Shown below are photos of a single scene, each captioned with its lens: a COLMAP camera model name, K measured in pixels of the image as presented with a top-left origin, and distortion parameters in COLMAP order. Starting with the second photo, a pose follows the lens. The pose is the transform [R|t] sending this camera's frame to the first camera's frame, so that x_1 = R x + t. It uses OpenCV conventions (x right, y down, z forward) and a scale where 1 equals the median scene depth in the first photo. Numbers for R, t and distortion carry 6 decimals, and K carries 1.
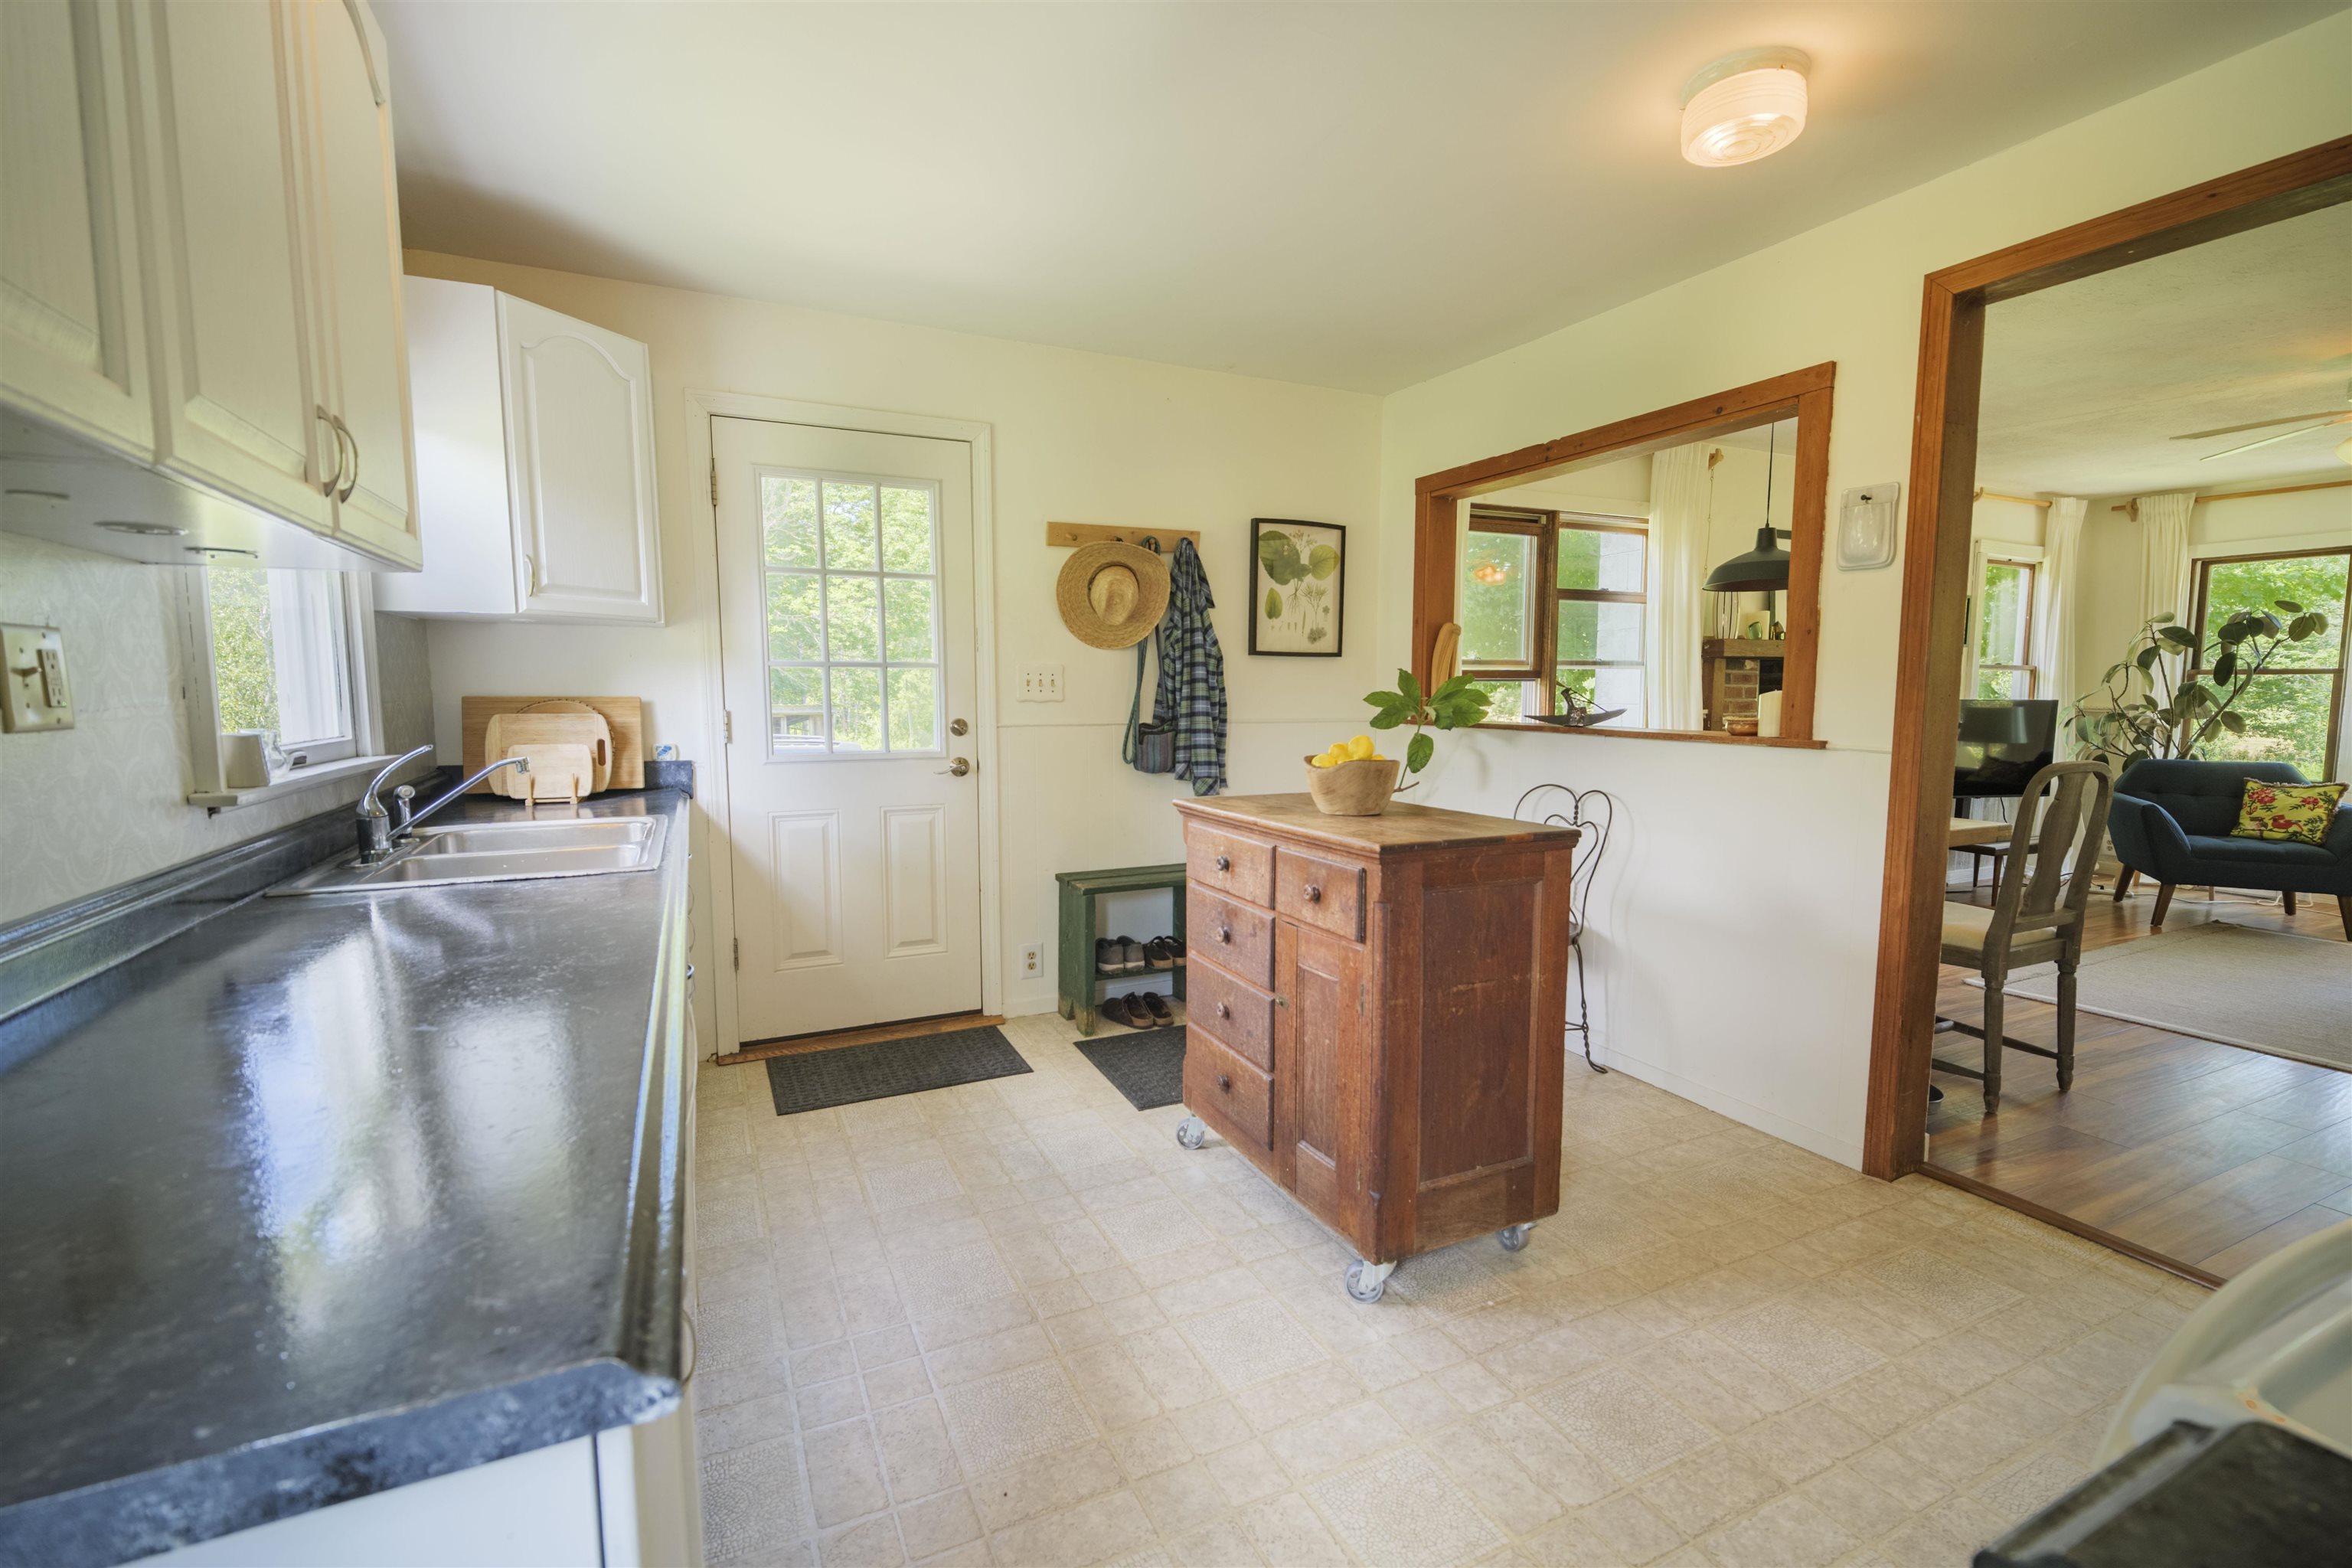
lens RADIAL K [[977.5, 0, 1172.5], [0, 977.5, 790.1], [0, 0, 1]] dist [0.014704, -0.014205]
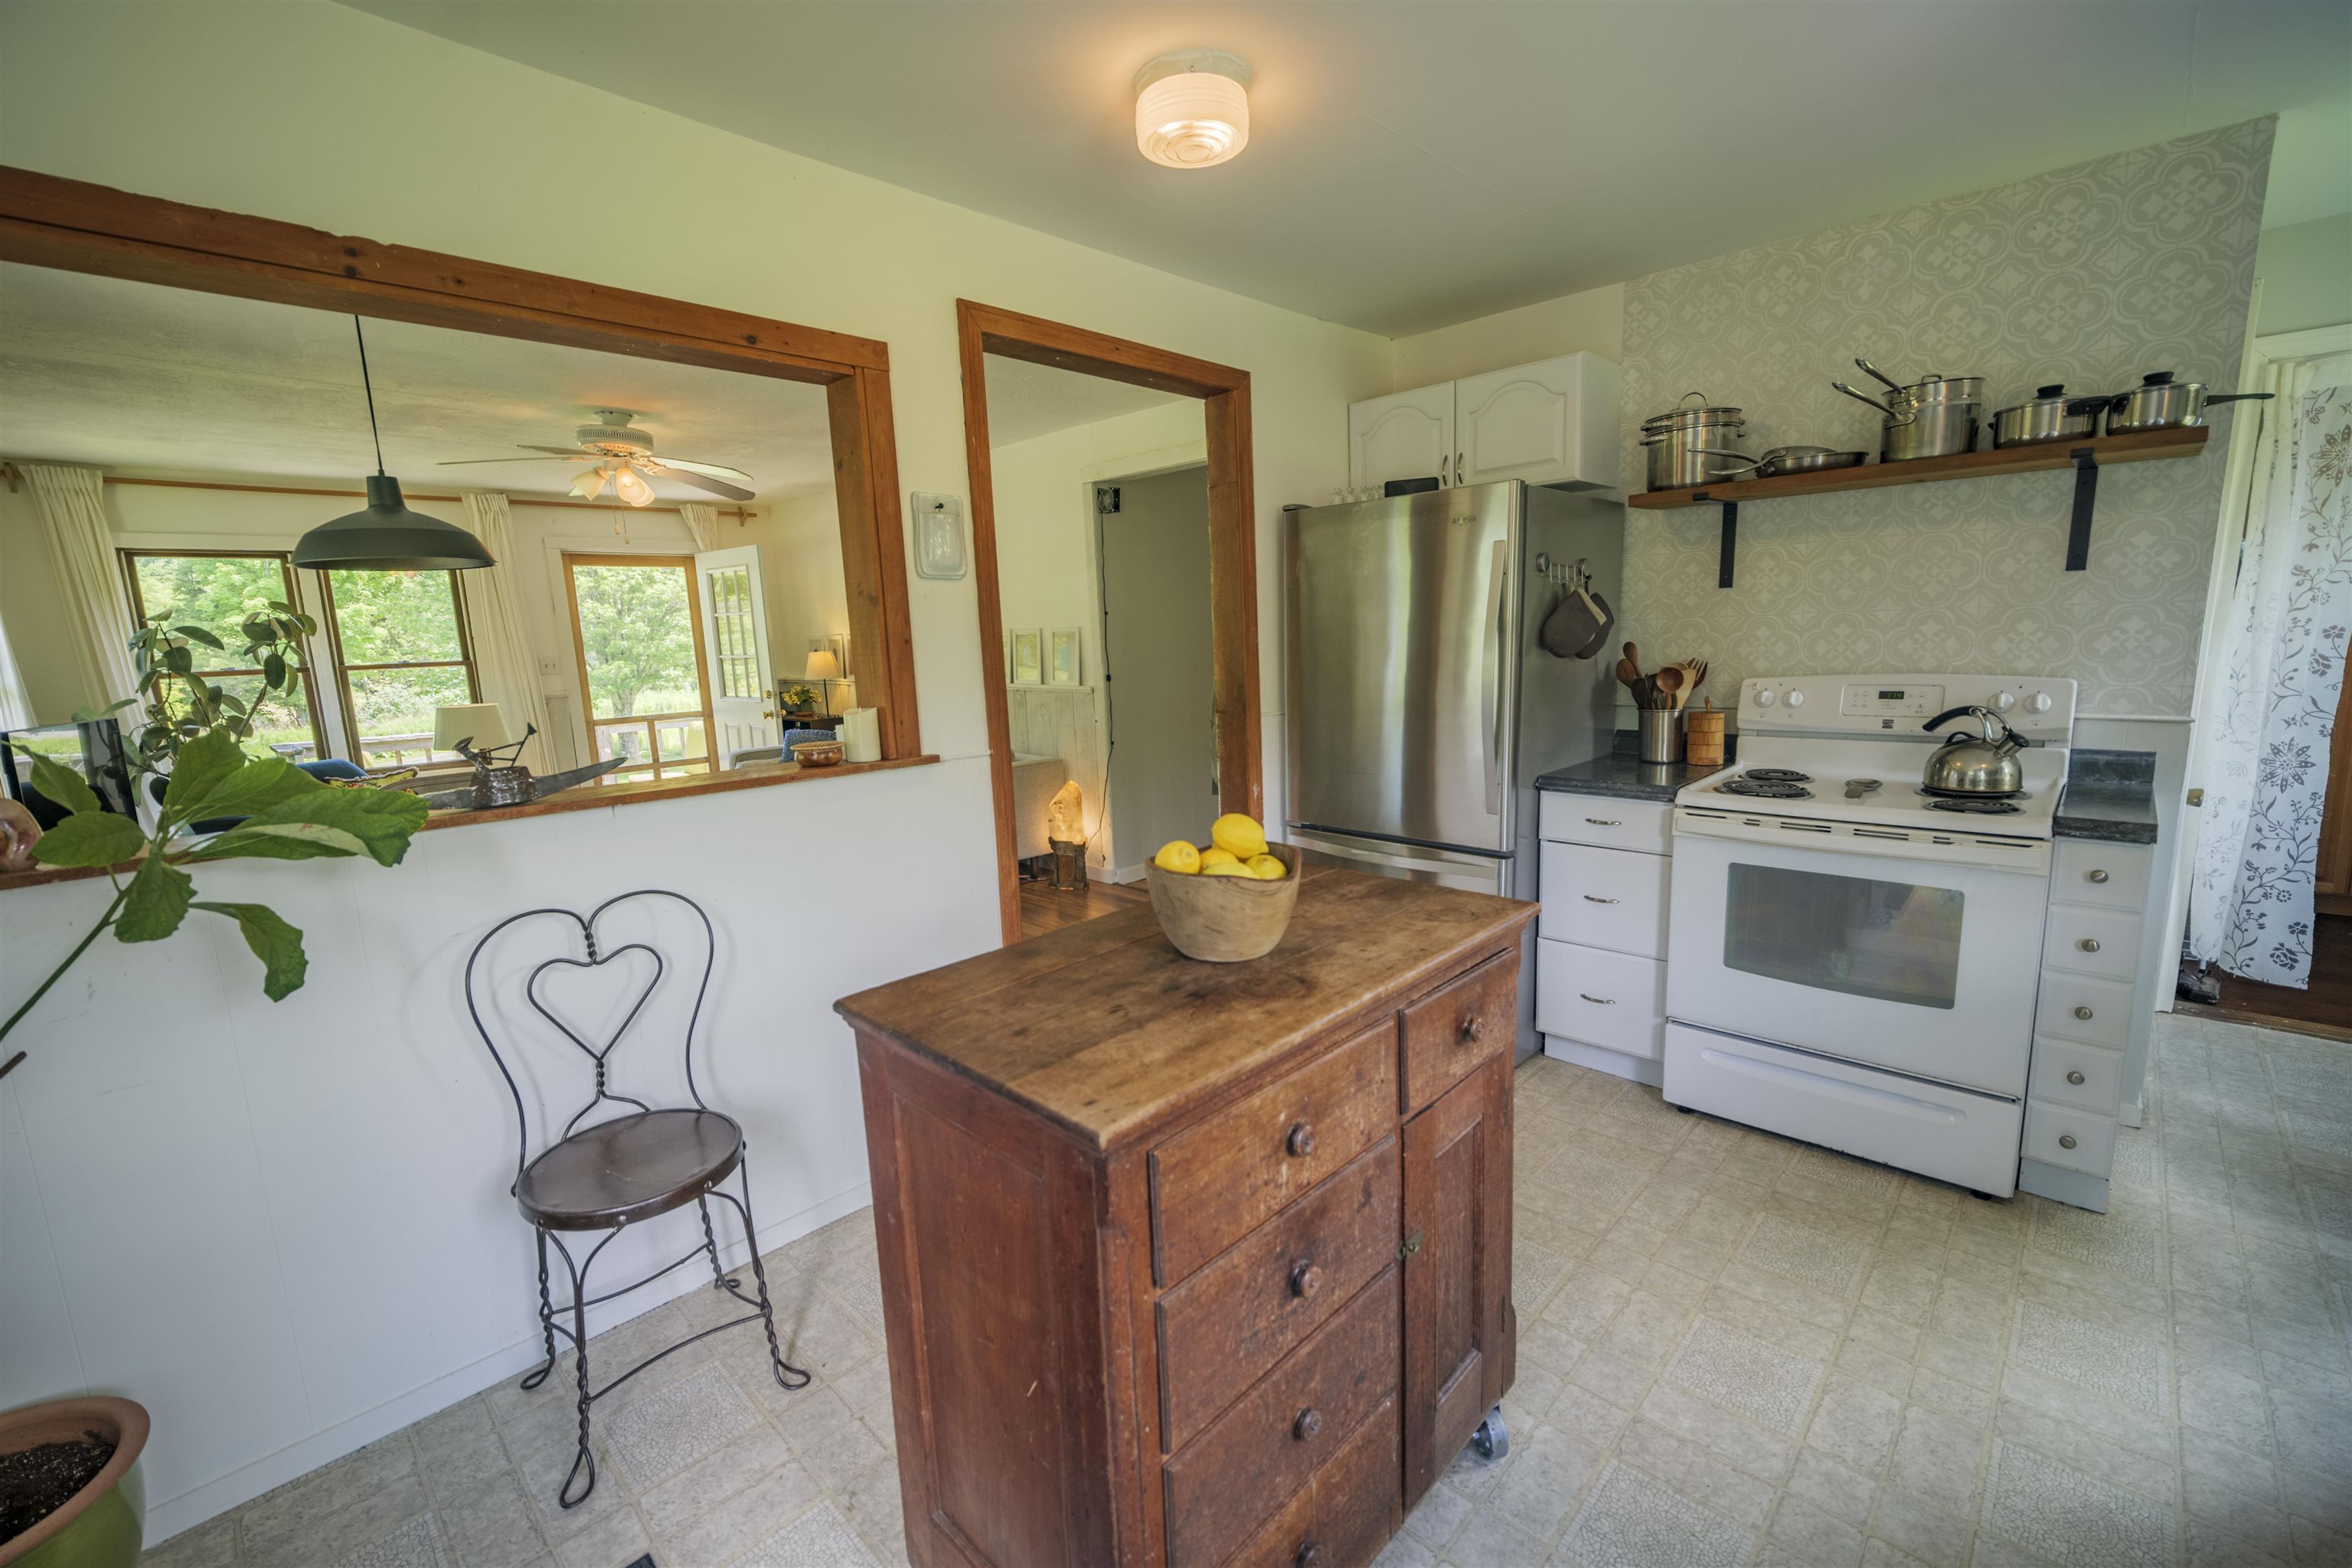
lens RADIAL K [[974.9, 0, 1189.0], [0, 974.9, 793.0], [0, 0, 1]] dist [-0.011897, 0.000196]
pose [[-0.373183, -0.144626, 0.916416, -0.154906], [0.133752, 0.969069, 0.207402, -0.089230], [-0.918066, 0.199972, -0.342296, 0.554848]]
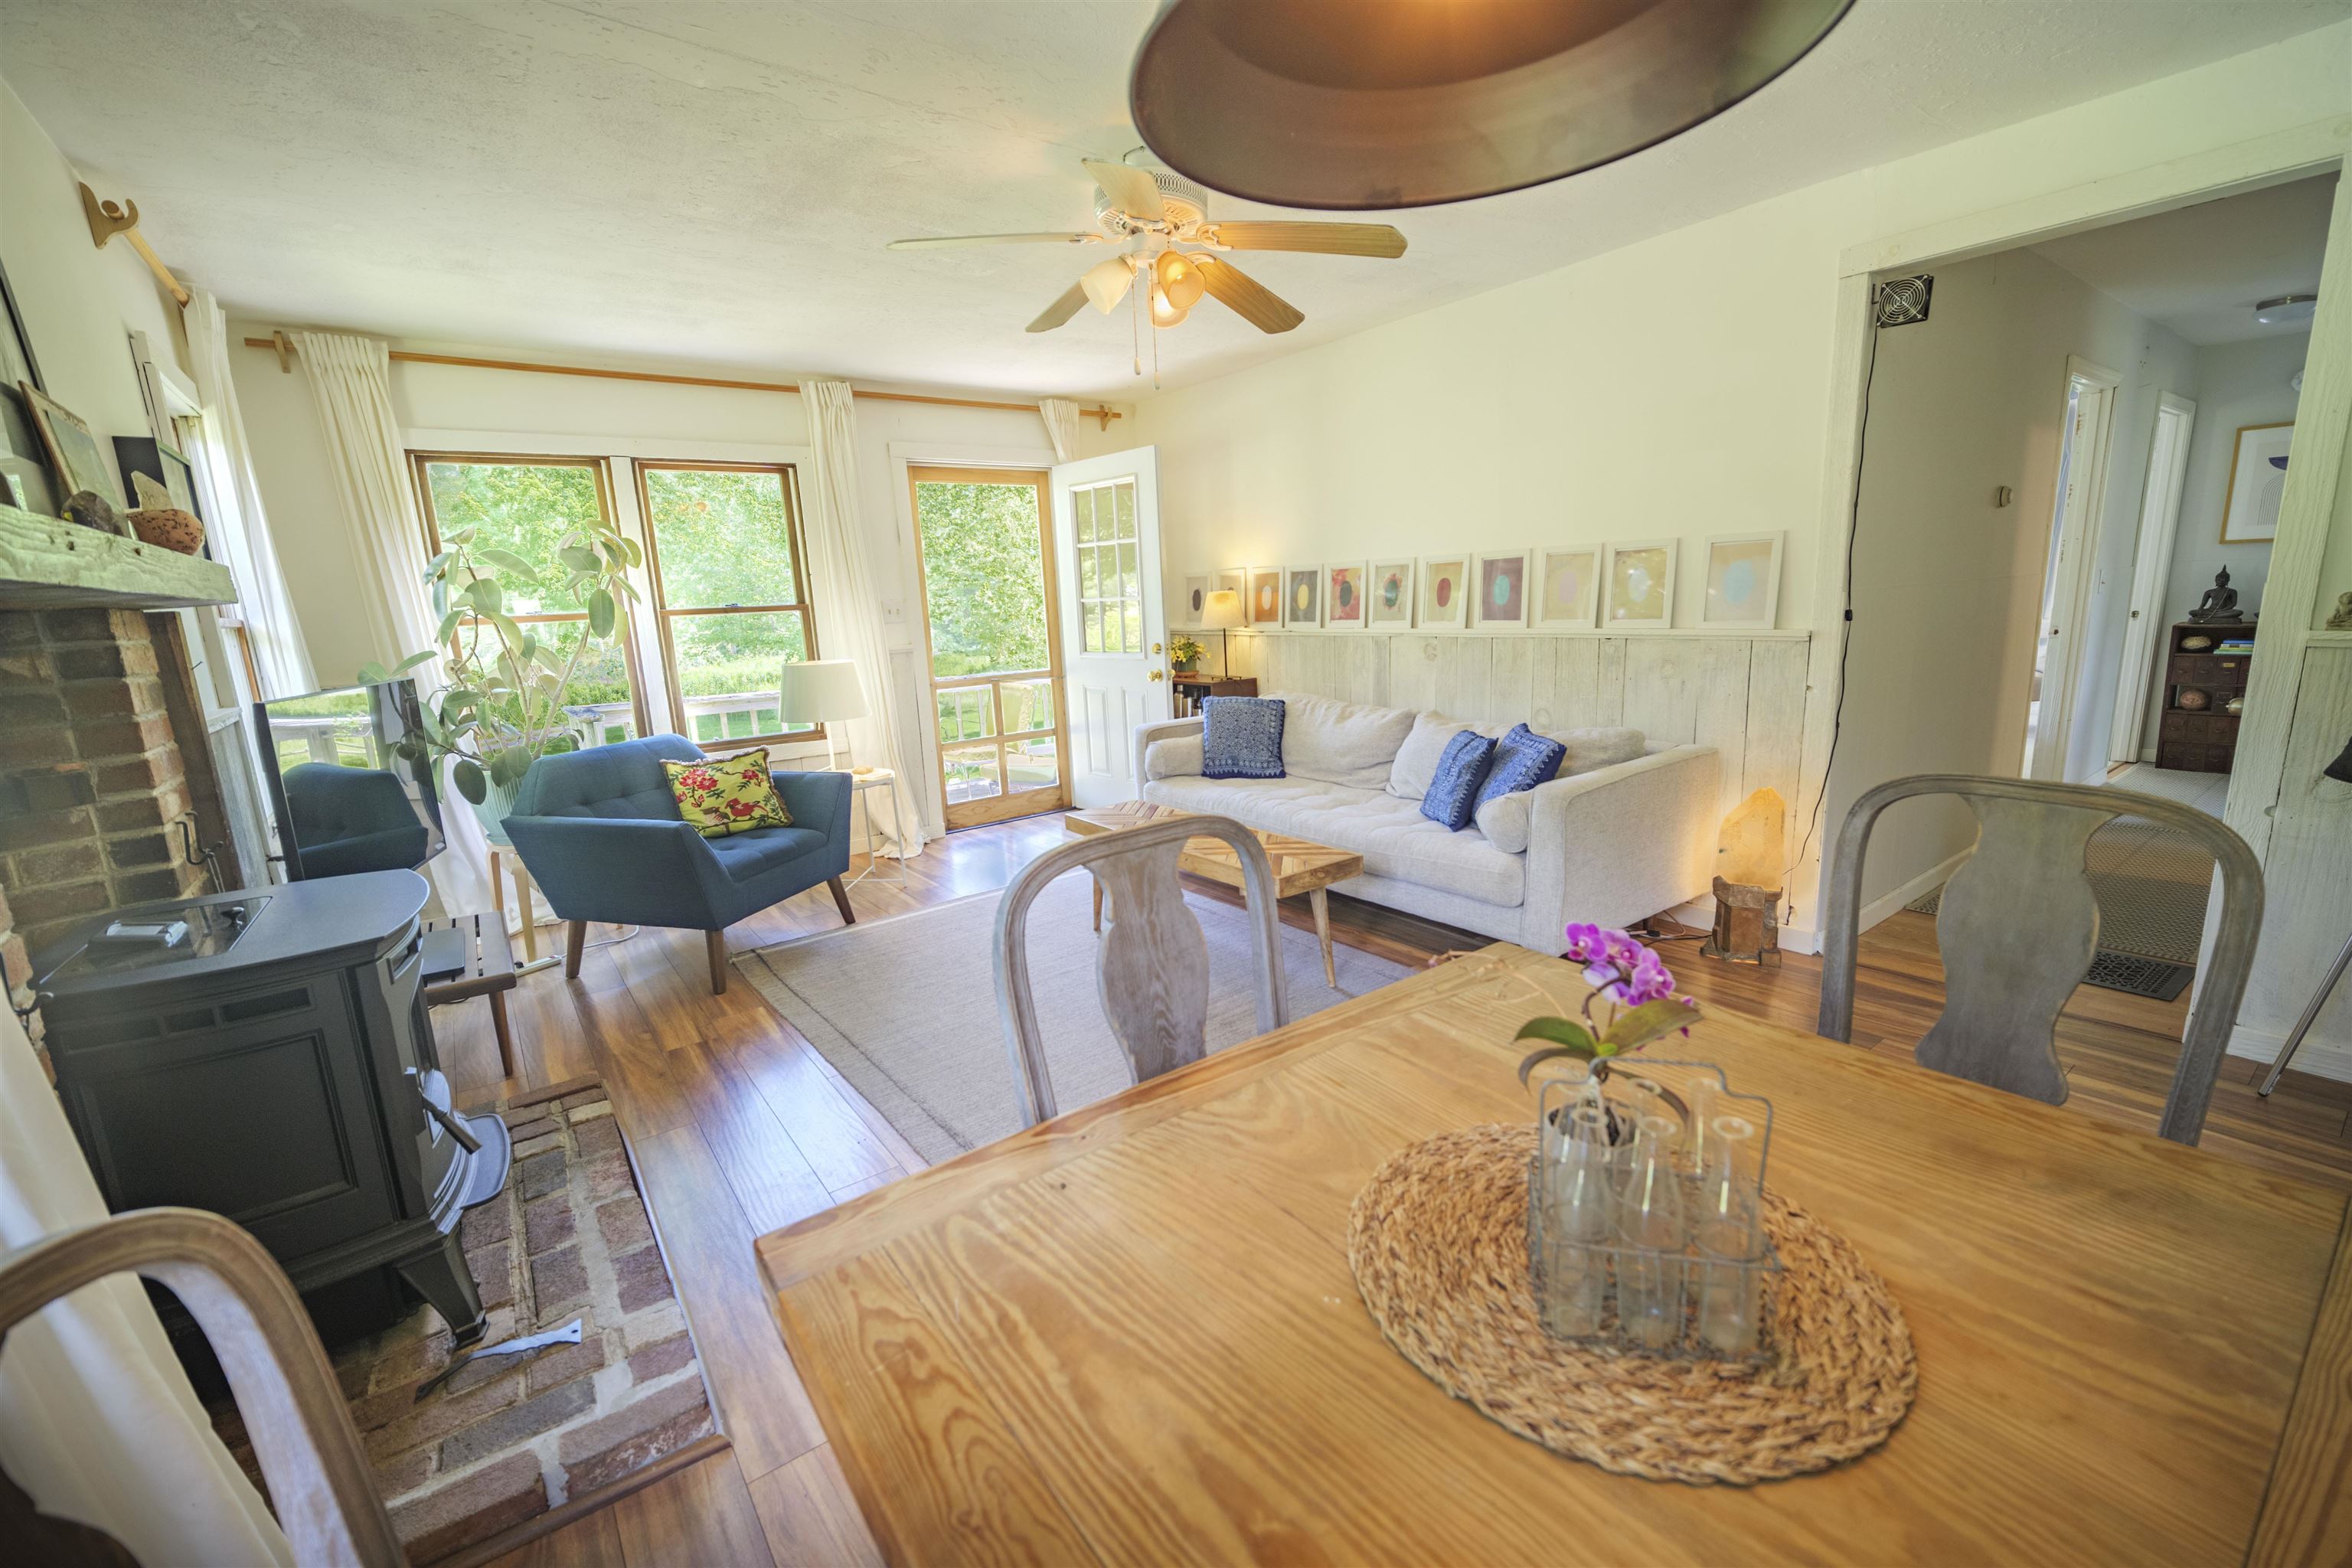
lens RADIAL K [[977.5, 0, 1172.5], [0, 977.5, 790.1], [0, 0, 1]] dist [0.014704, -0.014205]
pose [[-0.208316, -0.185357, 0.960337, 0.321577], [0.152564, 0.963701, 0.219101, -0.099391], [-0.966089, 0.192155, -0.172475, 0.799894]]
